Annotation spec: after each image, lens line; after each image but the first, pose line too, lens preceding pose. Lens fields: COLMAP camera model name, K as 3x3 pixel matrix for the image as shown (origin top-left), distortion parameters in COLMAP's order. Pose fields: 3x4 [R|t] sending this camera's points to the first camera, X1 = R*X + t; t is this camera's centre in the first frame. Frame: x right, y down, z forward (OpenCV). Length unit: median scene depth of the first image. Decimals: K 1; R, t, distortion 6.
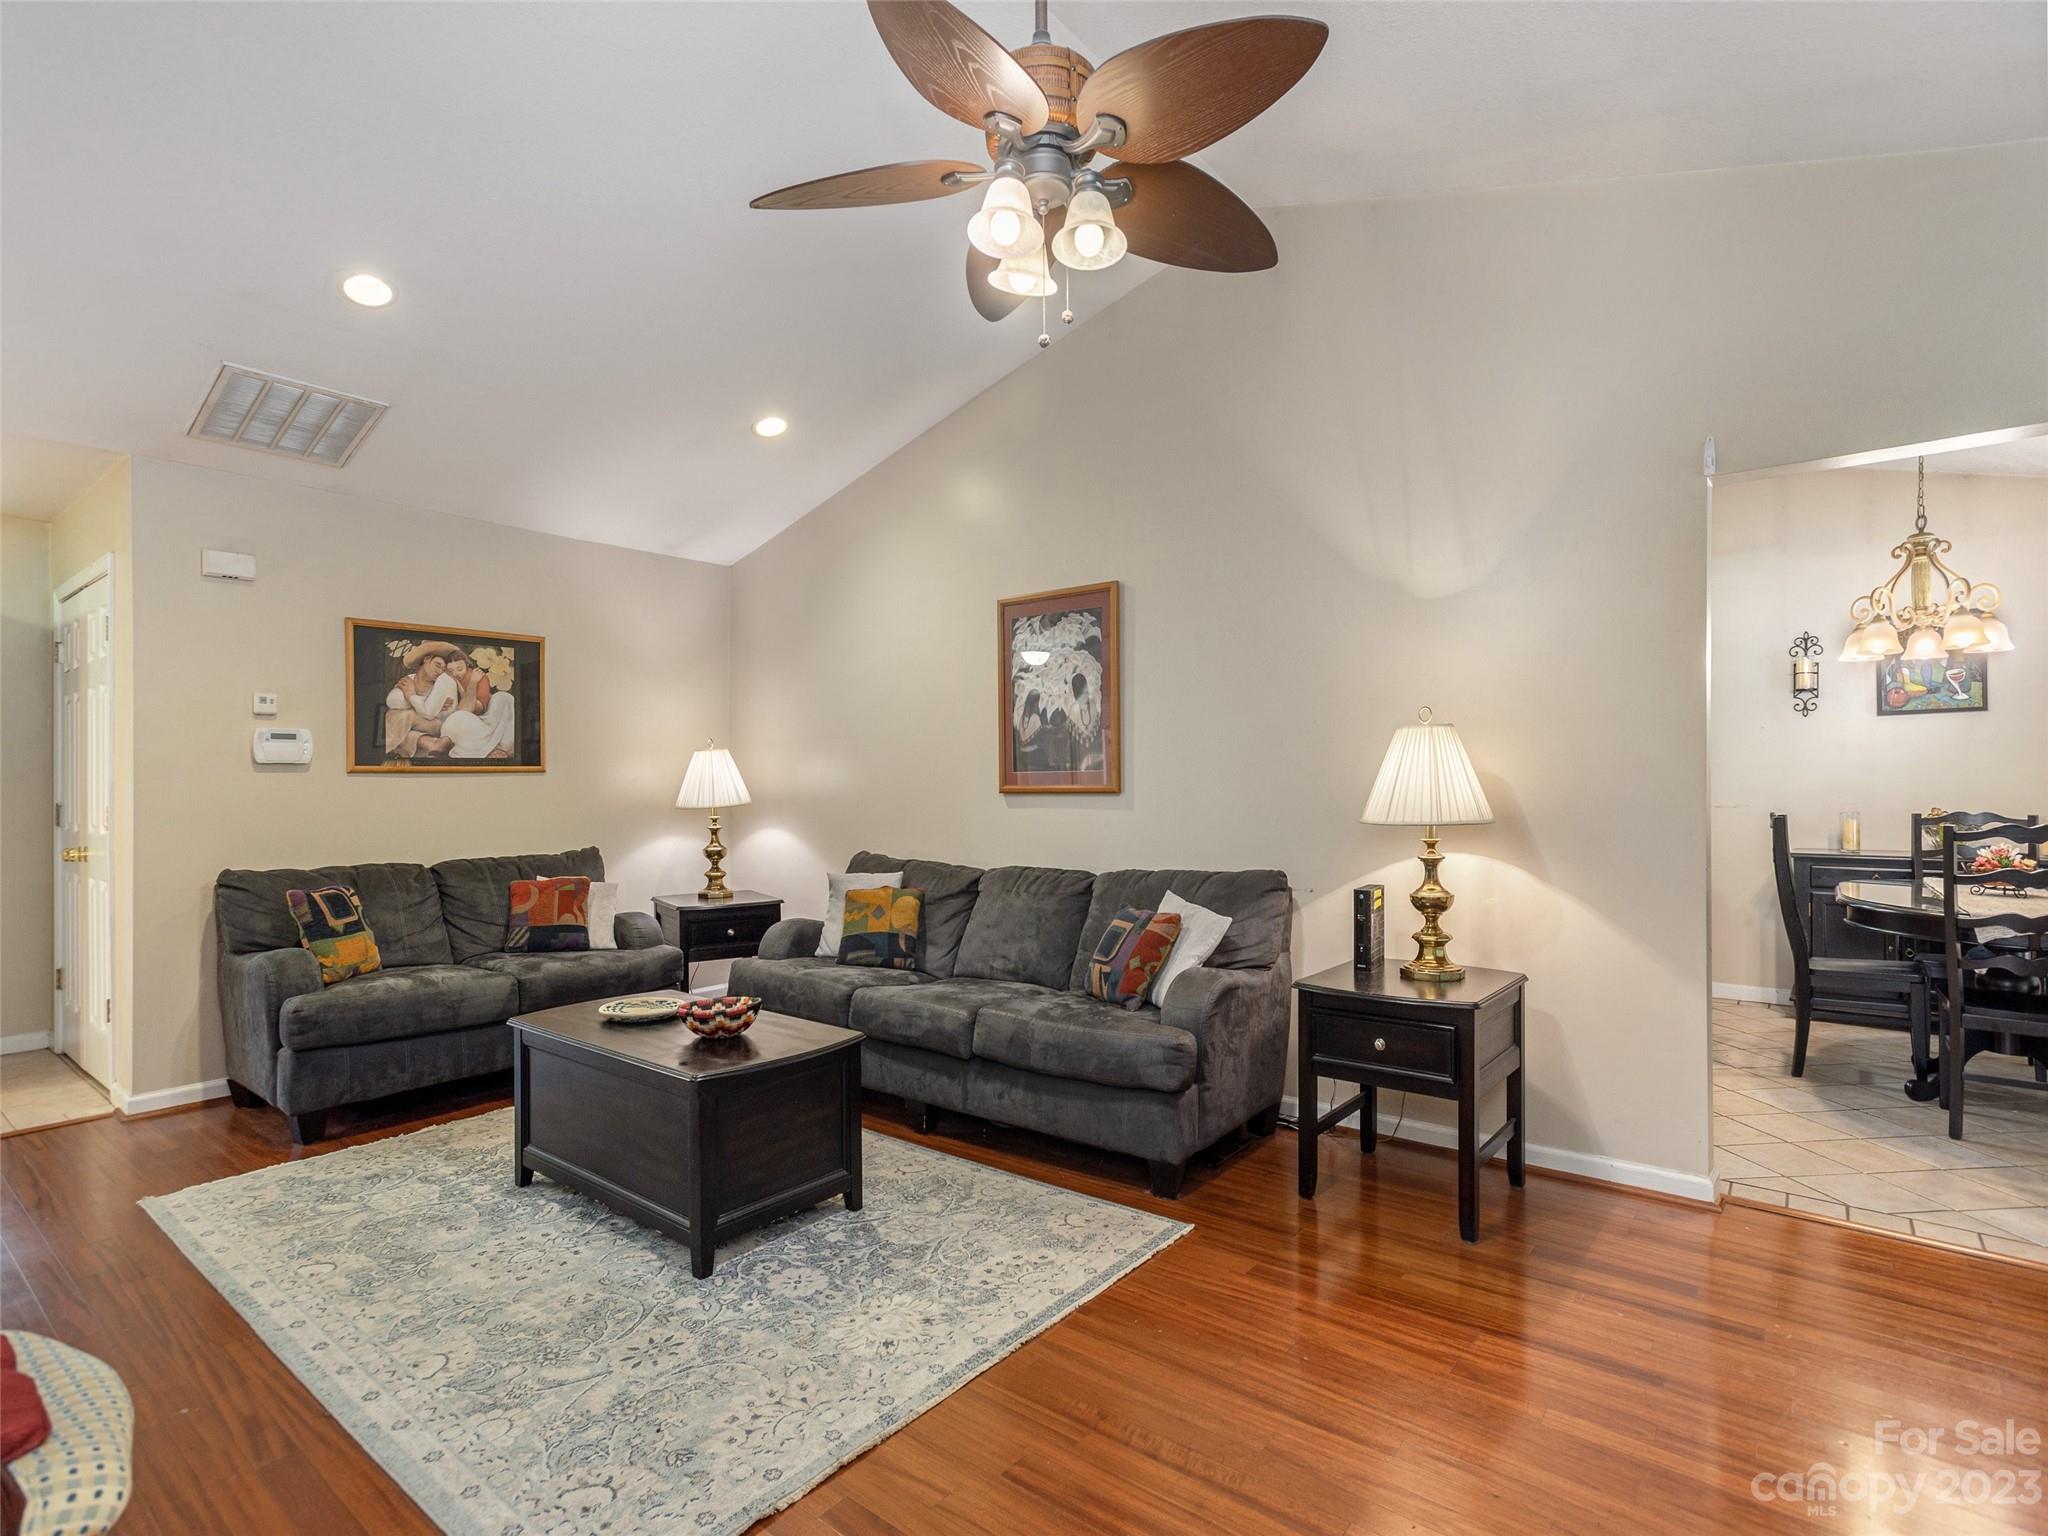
lens RADIAL K [[1008.1, 0, 1012.6], [0, 1008.1, 788.3], [0, 0, 1]] dist [-0.003085, 0.000798]
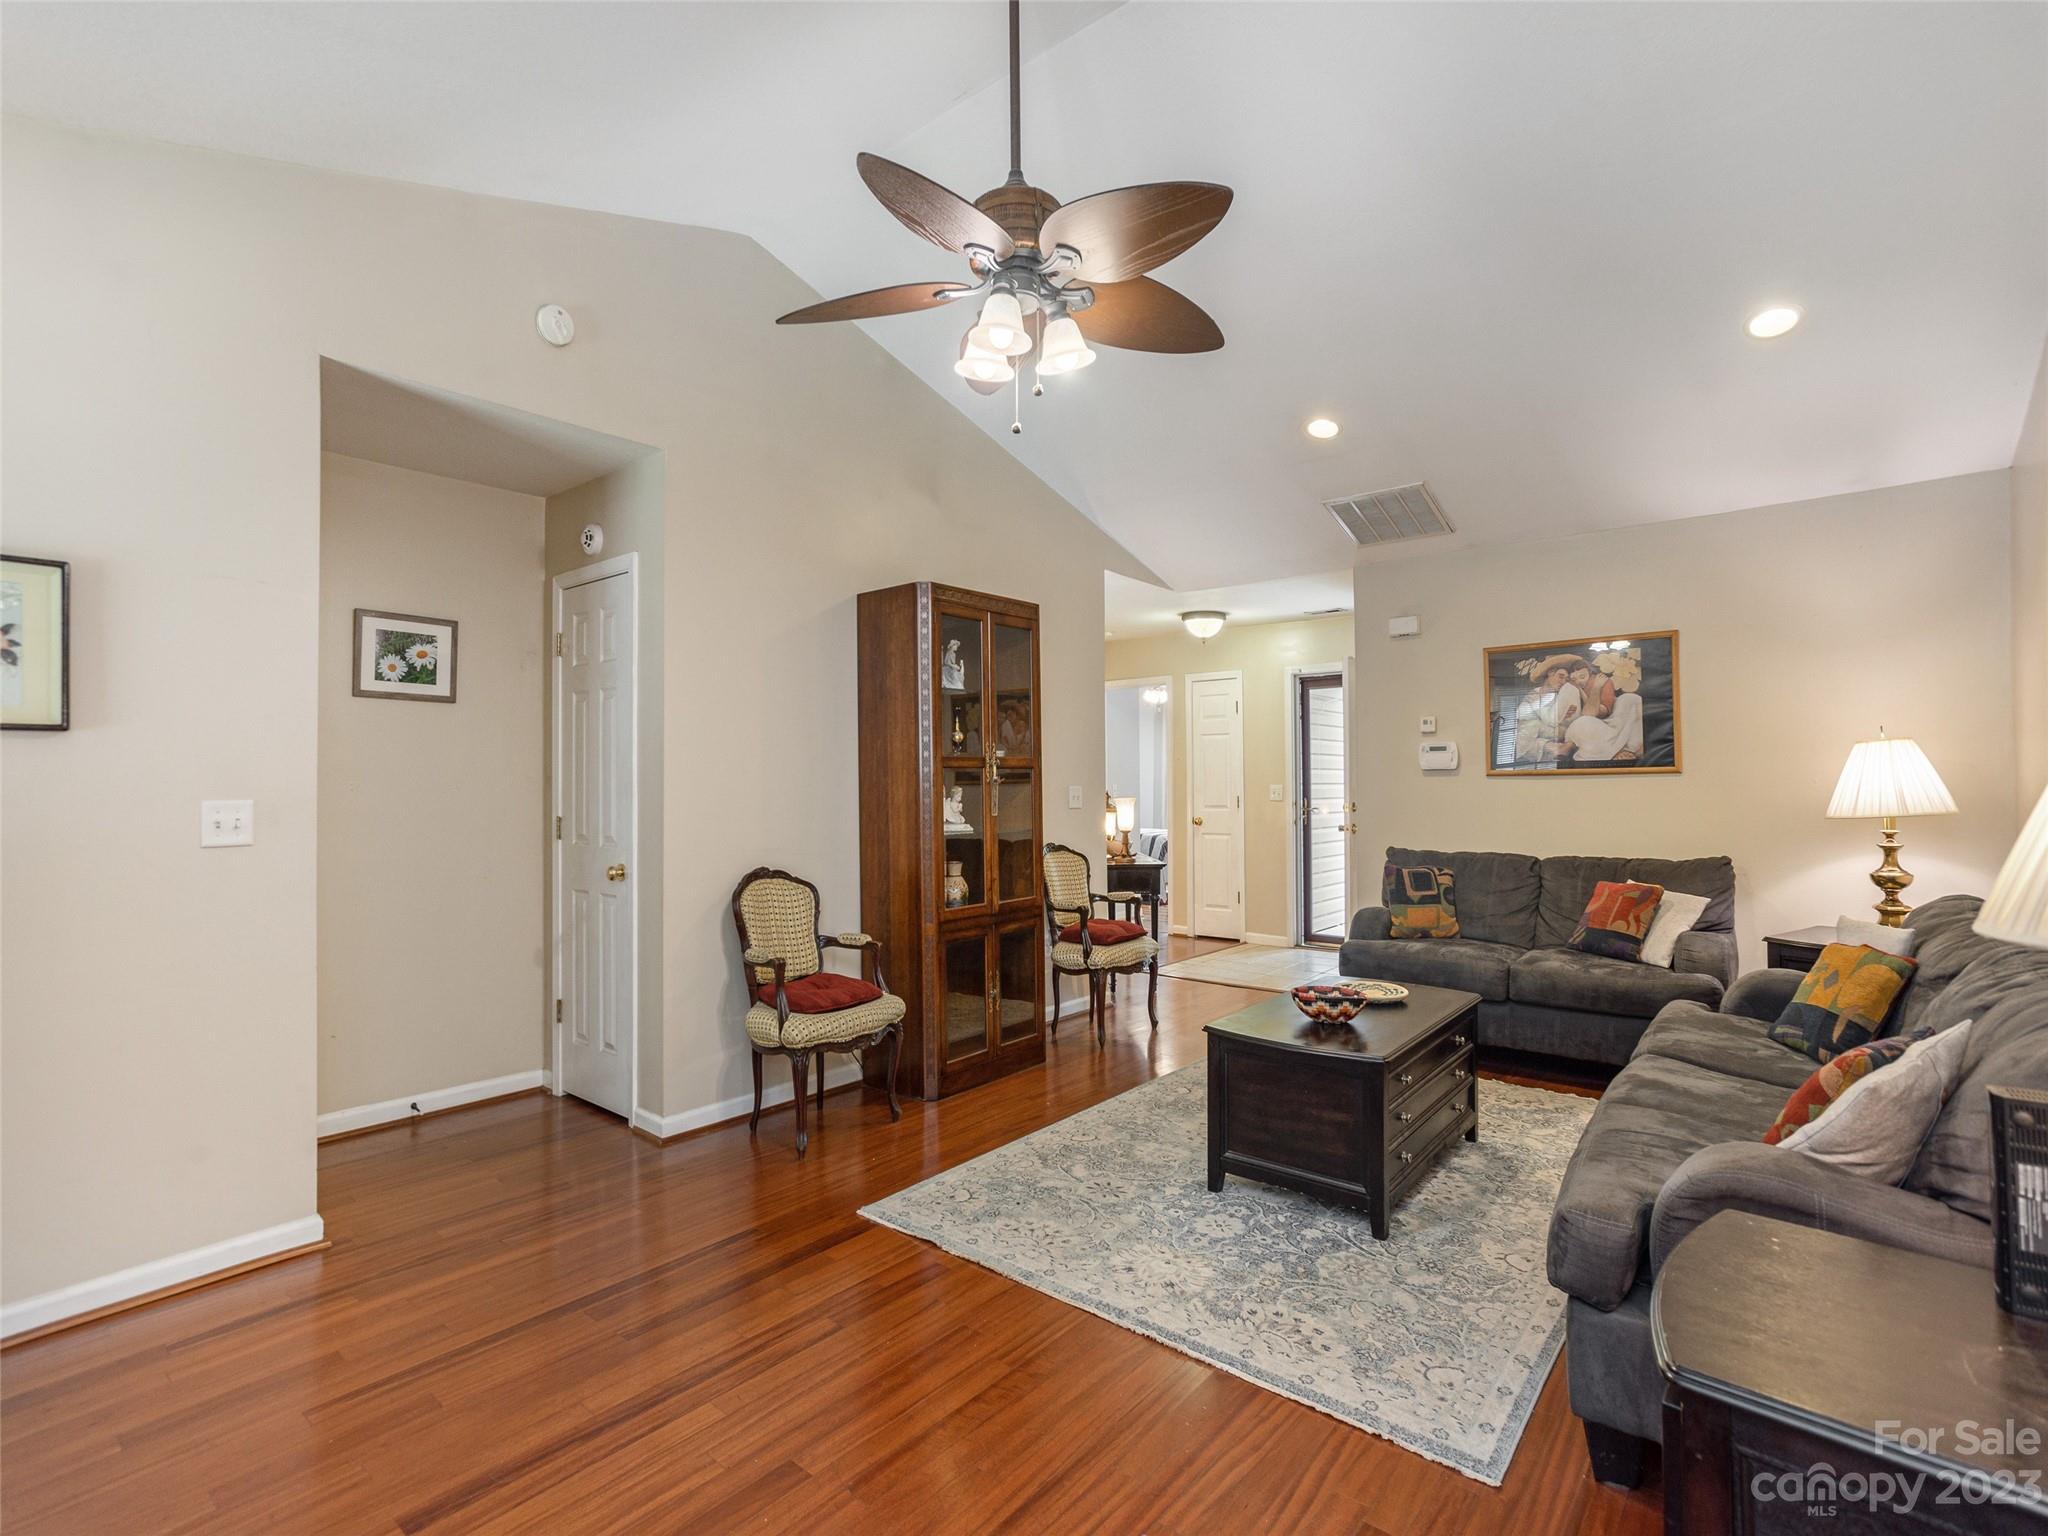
lens RADIAL K [[989.0, 0, 1024.0], [0, 989.0, 768.0], [0, 0, 1]] dist [-0.000247, 0.001024]
pose [[-0.013583, -0.011827, -0.999838, 0.577982], [0.001143, 0.999929, -0.011844, -0.012616], [0.999907, -0.001304, -0.013569, 0.493790]]
